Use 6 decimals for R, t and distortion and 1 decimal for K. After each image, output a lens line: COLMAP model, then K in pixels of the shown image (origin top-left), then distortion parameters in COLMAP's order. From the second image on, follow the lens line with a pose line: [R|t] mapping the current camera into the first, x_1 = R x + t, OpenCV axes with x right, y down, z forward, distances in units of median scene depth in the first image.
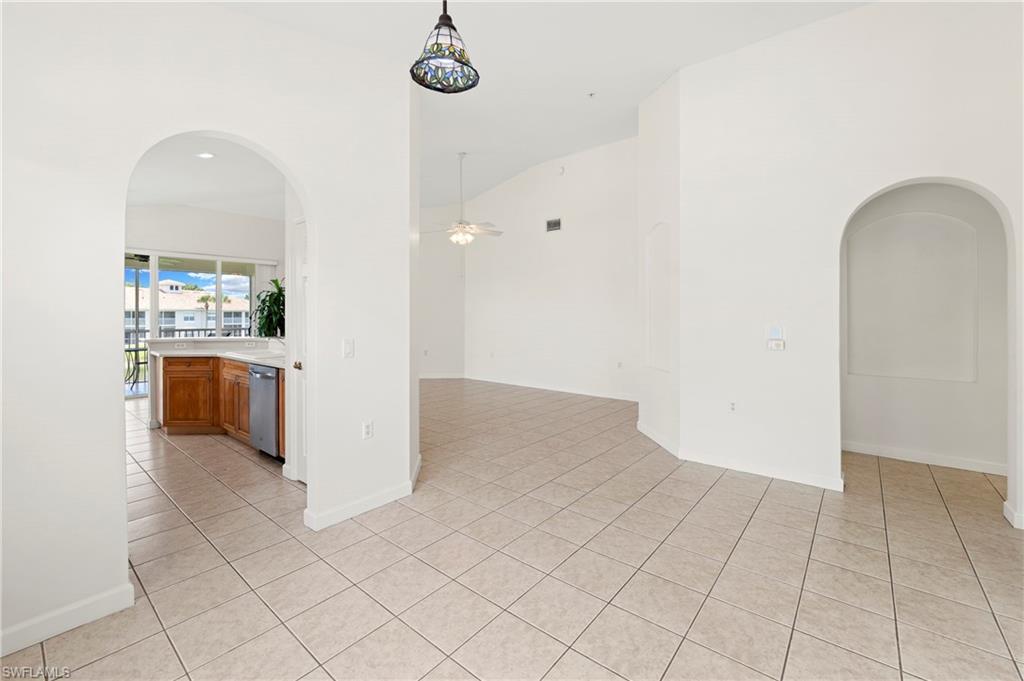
lens RADIAL K [[428.4, 0, 510.3], [0, 428.4, 314.5], [0, 0, 1]] dist [-0.009930, -0.000188]
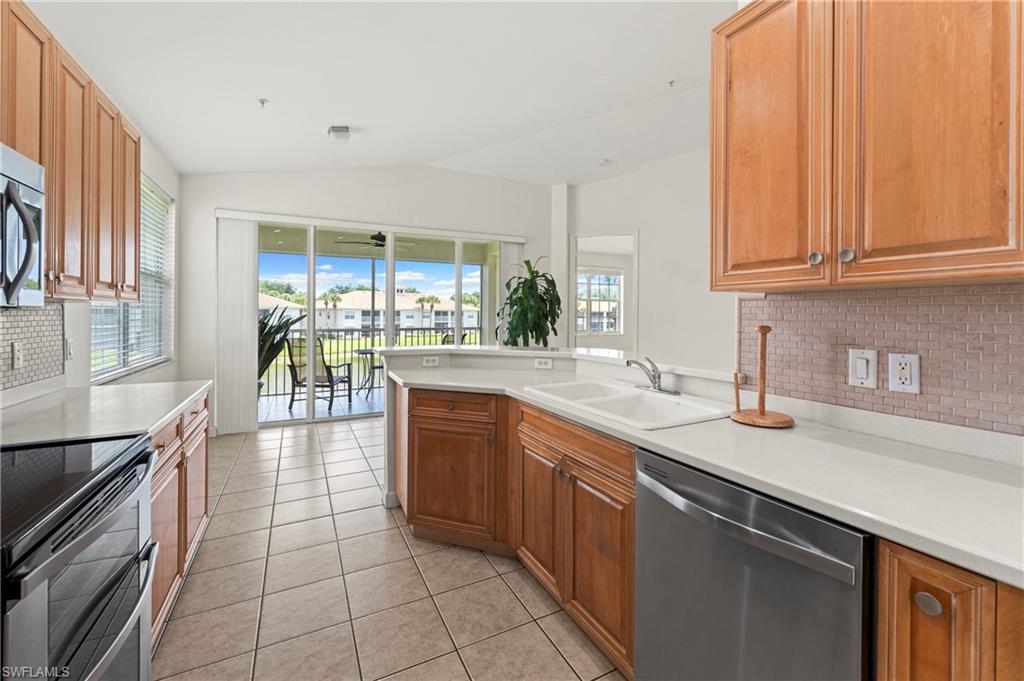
lens RADIAL K [[422.8, 0, 512.8], [0, 422.8, 319.5], [0, 0, 1]] dist [-0.011318, -0.000005]
pose [[0.919300, 0.006690, -0.393500, -0.302327], [-0.001561, 0.999910, 0.013353, 0.006396], [0.393553, -0.011661, 0.919228, 0.351875]]
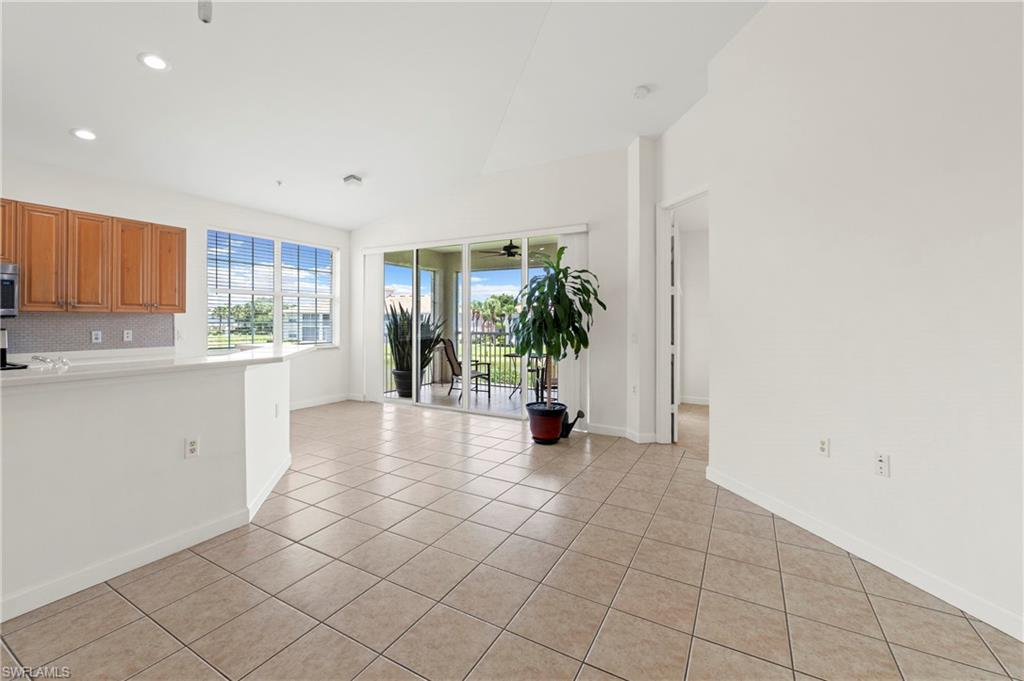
lens RADIAL K [[418.6, 0, 513.4], [0, 418.6, 320.3], [0, 0, 1]] dist [-0.000002, 0.000106]
pose [[0.184505, 0.003207, -0.982826, -0.002691], [-0.002941, 0.999992, 0.002711, 0.006398], [0.982827, 0.002390, 0.184513, 0.859621]]
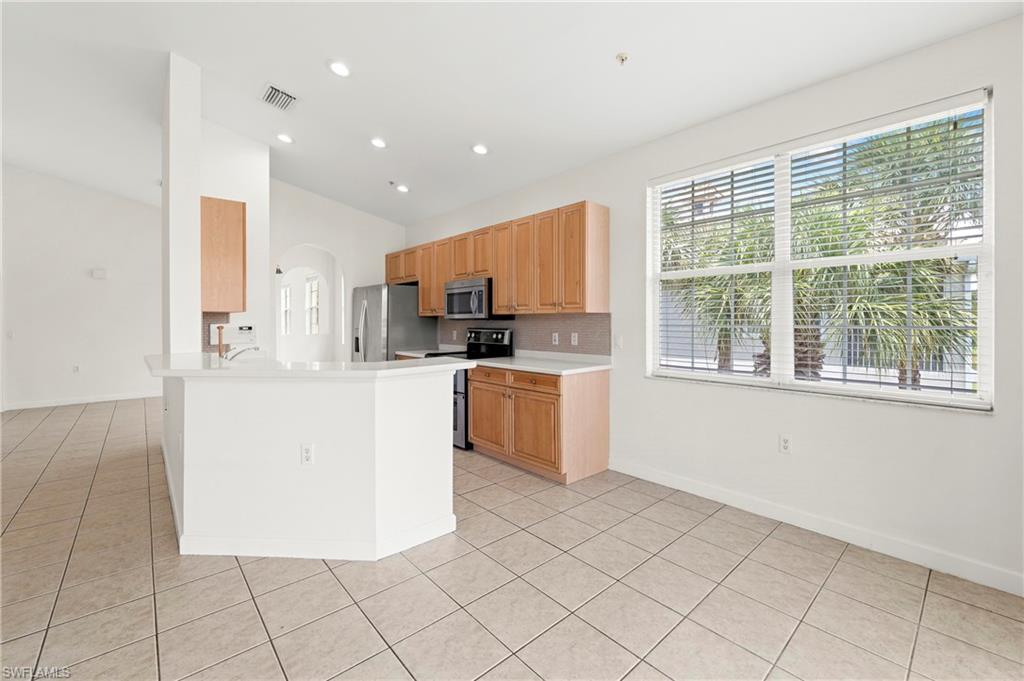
lens RADIAL K [[422.8, 0, 512.8], [0, 422.8, 319.5], [0, 0, 1]] dist [-0.011318, -0.000005]
pose [[-0.988989, 0.005866, 0.147875, -0.650623], [0.005482, 0.999980, -0.003004, 0.007548], [-0.147890, -0.002160, -0.989001, 0.969444]]
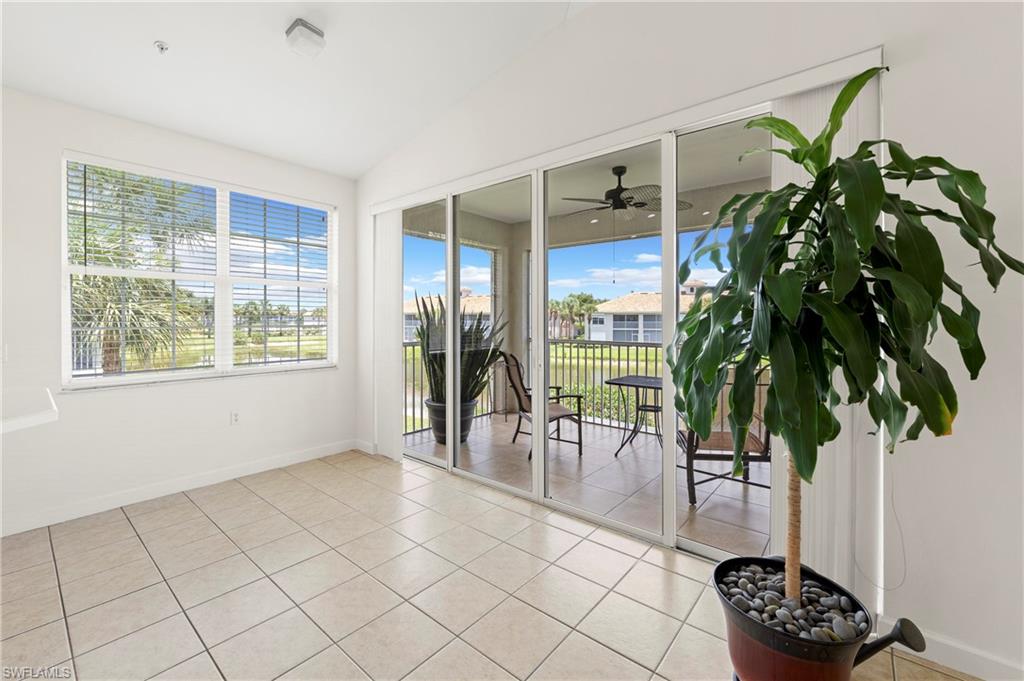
lens RADIAL K [[418.6, 0, 513.4], [0, 418.6, 320.3], [0, 0, 1]] dist [-0.000002, 0.000106]
pose [[0.001479, 0.003289, -0.999993, -0.376662], [0.000041, 0.999995, 0.003289, 0.005082], [0.999999, -0.000046, 0.001479, 0.890510]]
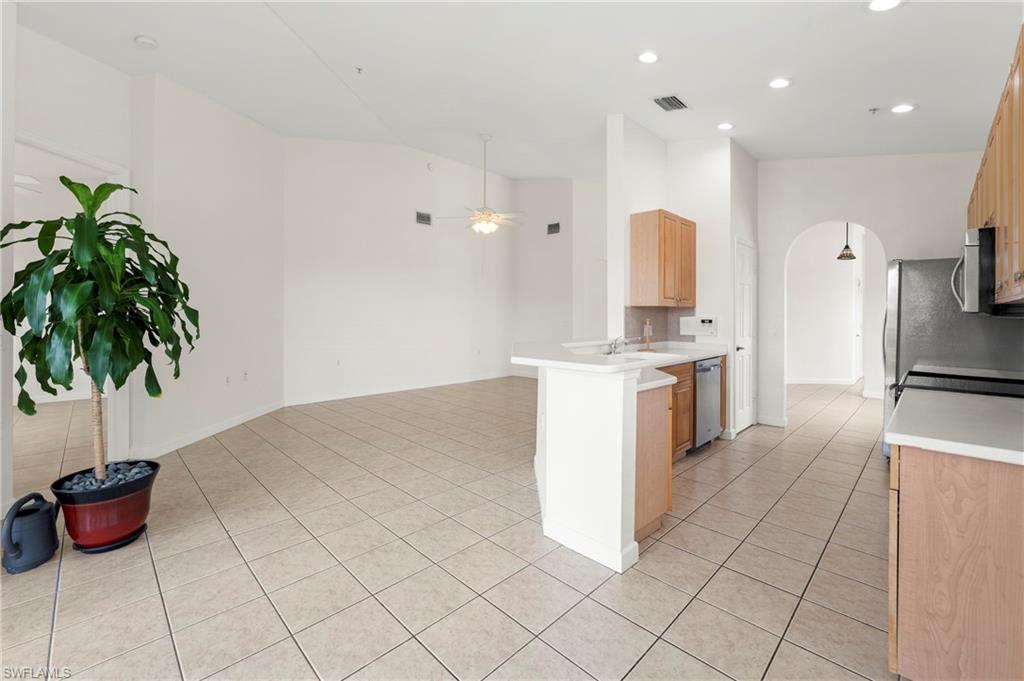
lens RADIAL K [[419.5, 0, 512.6], [0, 419.5, 321.1], [0, 0, 1]] dist [-0.006393, -0.000418]
pose [[0.092178, -0.015174, 0.995627, -0.828182], [-0.008195, 0.999838, 0.015996, 0.008102], [-0.995709, -0.009634, 0.092039, 0.697854]]
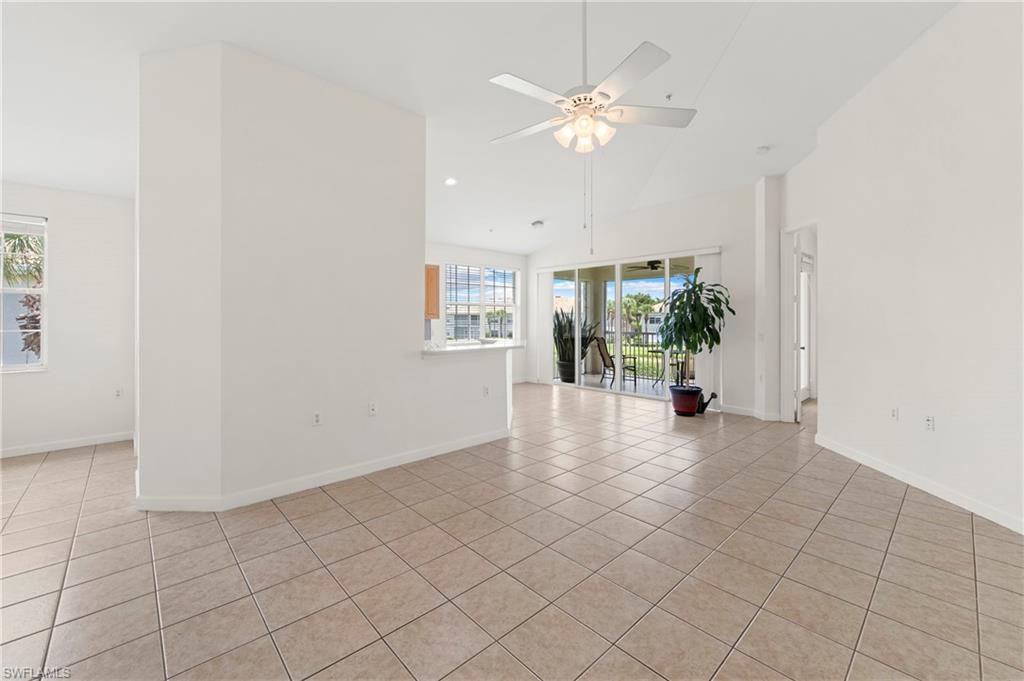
lens RADIAL K [[419.5, 0, 512.6], [0, 419.5, 321.1], [0, 0, 1]] dist [-0.006393, -0.000418]
pose [[-0.129457, 0.006095, -0.991566, 0.235489], [0.002173, 0.999980, 0.005863, -0.000928], [0.991583, -0.001396, -0.129468, 0.797688]]
